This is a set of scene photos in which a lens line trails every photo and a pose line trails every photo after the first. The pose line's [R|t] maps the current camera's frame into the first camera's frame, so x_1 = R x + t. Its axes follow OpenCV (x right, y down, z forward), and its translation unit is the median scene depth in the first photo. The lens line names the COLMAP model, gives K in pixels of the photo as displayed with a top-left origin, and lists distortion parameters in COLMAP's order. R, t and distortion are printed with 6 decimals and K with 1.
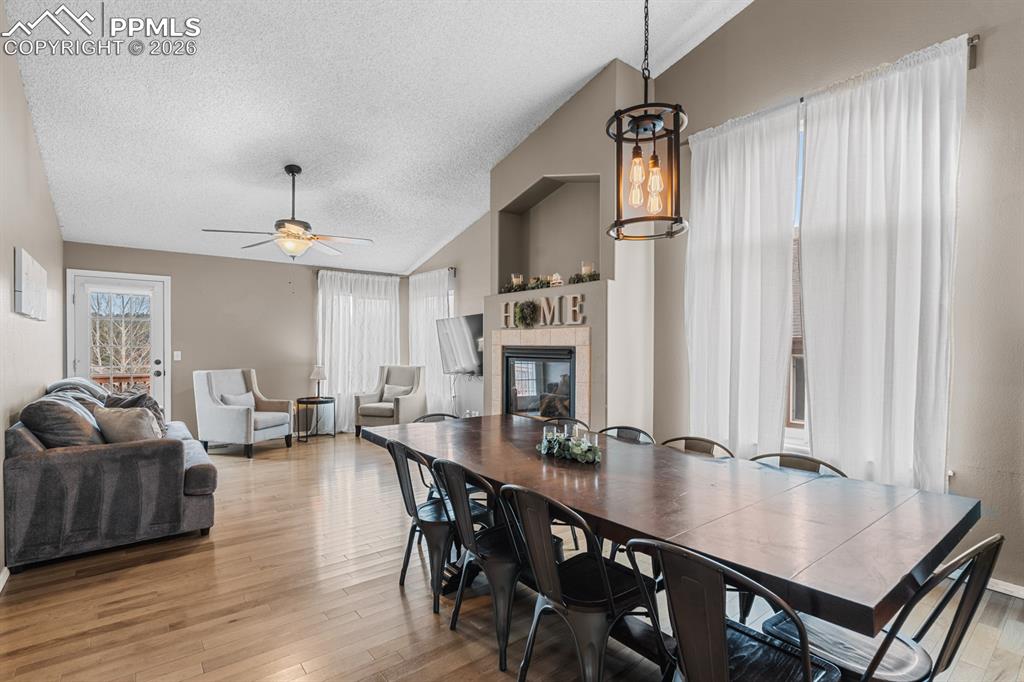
lens RADIAL K [[486.6, 0, 515.9], [0, 486.6, 348.7], [0, 0, 1]] dist [-0.000735, -0.000200]
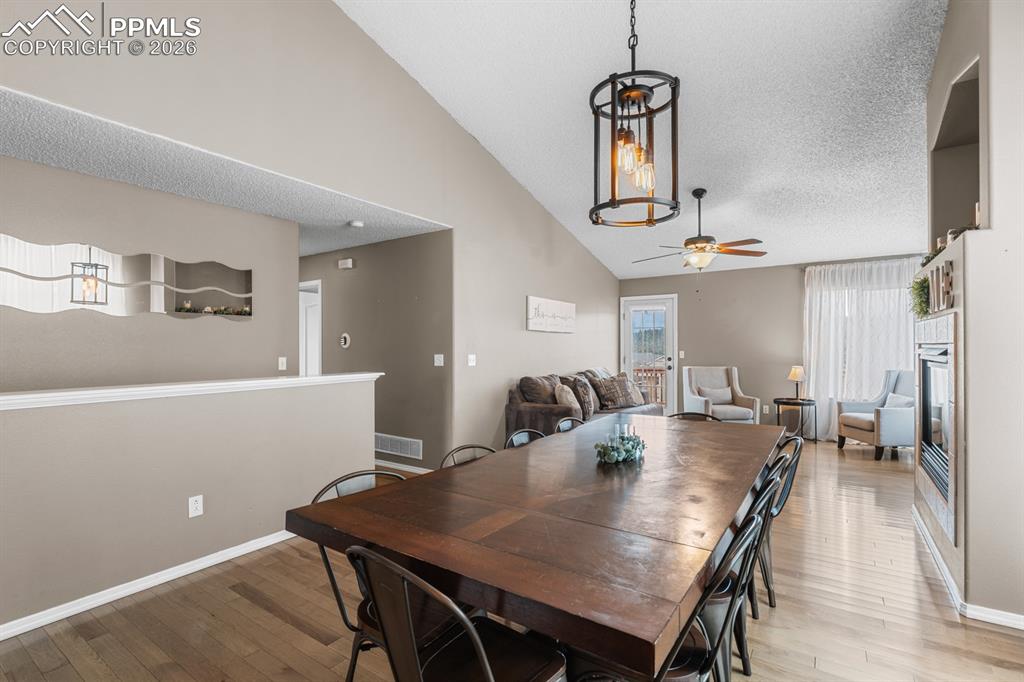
lens RADIAL K [[486.6, 0, 516.5], [0, 486.6, 343.1], [0, 0, 1]] dist [-0.000735, -0.000200]
pose [[0.305624, -0.014001, -0.952049, 0.383305], [0.000040, 0.999892, -0.014692, 0.003031], [0.952152, 0.004452, 0.305592, 0.183653]]
